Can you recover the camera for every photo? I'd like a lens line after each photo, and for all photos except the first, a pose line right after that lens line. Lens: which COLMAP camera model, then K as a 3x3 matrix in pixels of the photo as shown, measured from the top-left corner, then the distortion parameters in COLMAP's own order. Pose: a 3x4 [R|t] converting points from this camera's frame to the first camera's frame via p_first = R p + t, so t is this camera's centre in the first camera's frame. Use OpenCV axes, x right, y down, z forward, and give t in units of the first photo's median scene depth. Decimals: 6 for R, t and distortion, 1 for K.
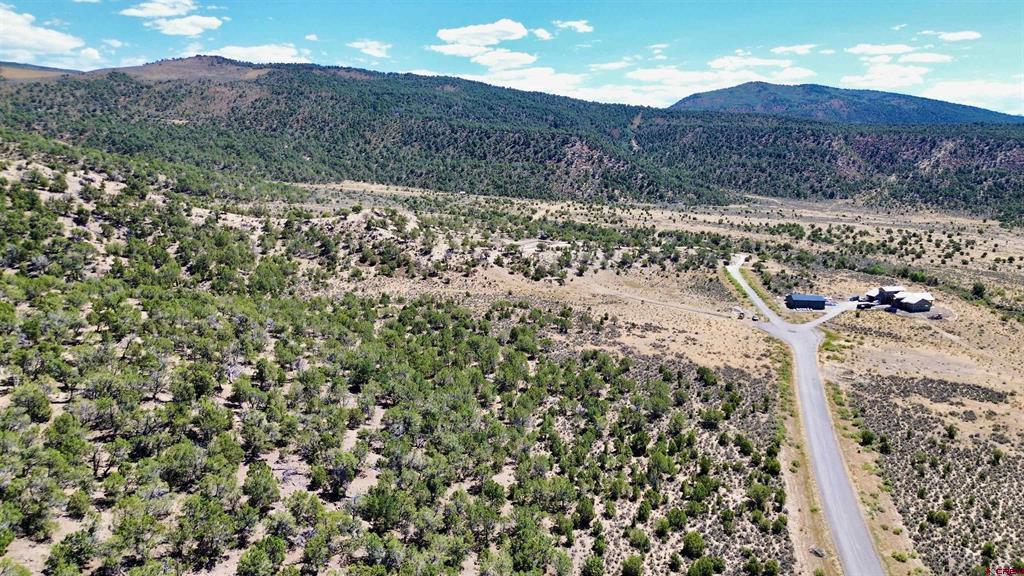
lens RADIAL K [[728.6, 0, 509.3], [0, 728.6, 291.0], [0, 0, 1]] dist [0.054911, -0.052363]
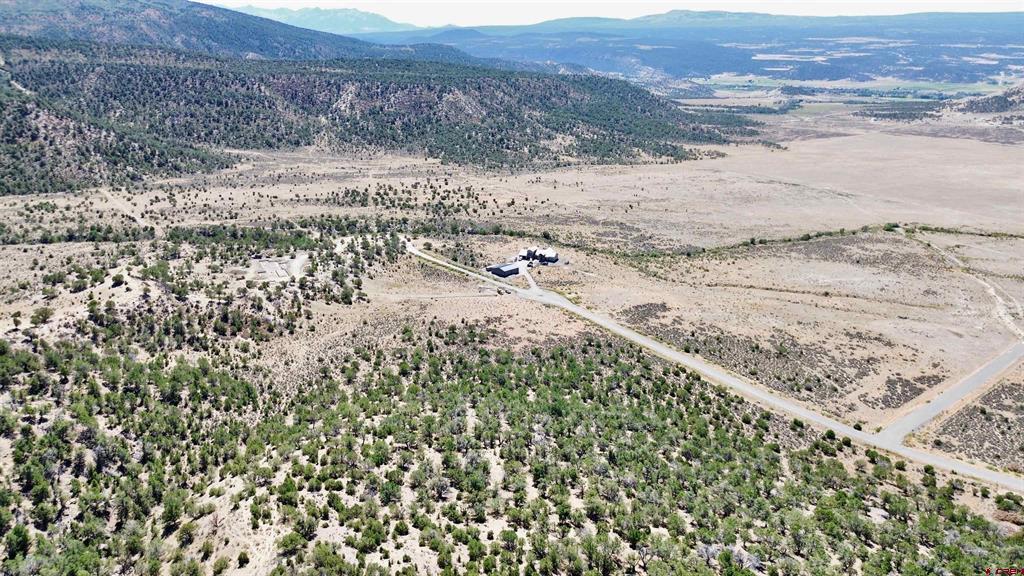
lens RADIAL K [[728.6, 0, 509.3], [0, 728.6, 291.0], [0, 0, 1]] dist [0.054911, -0.052363]
pose [[0.609464, -0.262824, 0.747982, -0.306533], [0.153349, 0.964715, 0.214029, -0.111120], [-0.777842, -0.015741, 0.628263, 0.017519]]
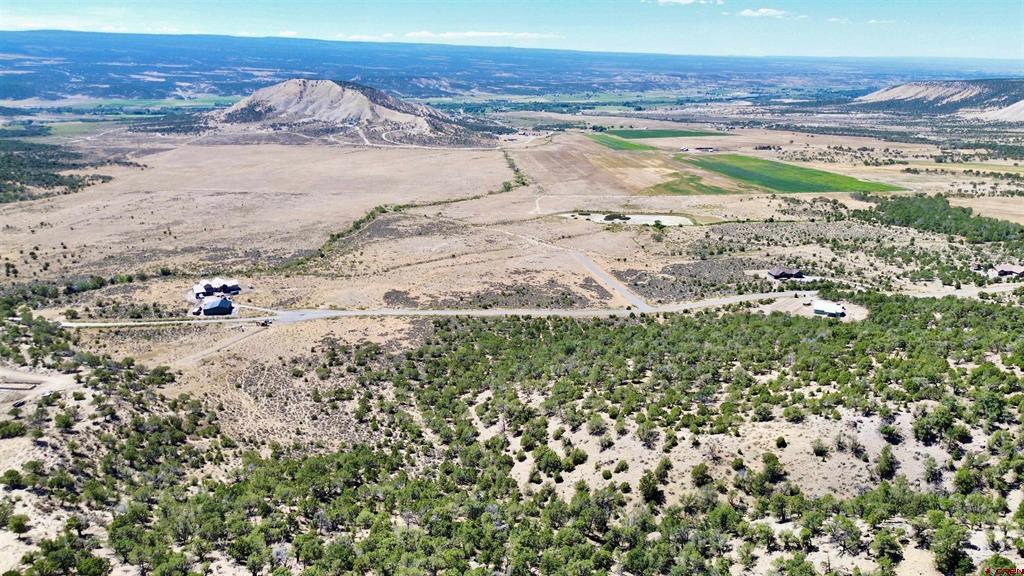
lens RADIAL K [[728.6, 0, 509.3], [0, 728.6, 291.0], [0, 0, 1]] dist [0.054911, -0.052363]
pose [[-0.365428, -0.285709, 0.885908, -0.413104], [0.159804, 0.918344, 0.362088, -0.175597], [-0.917020, 0.273889, -0.289931, 0.373045]]
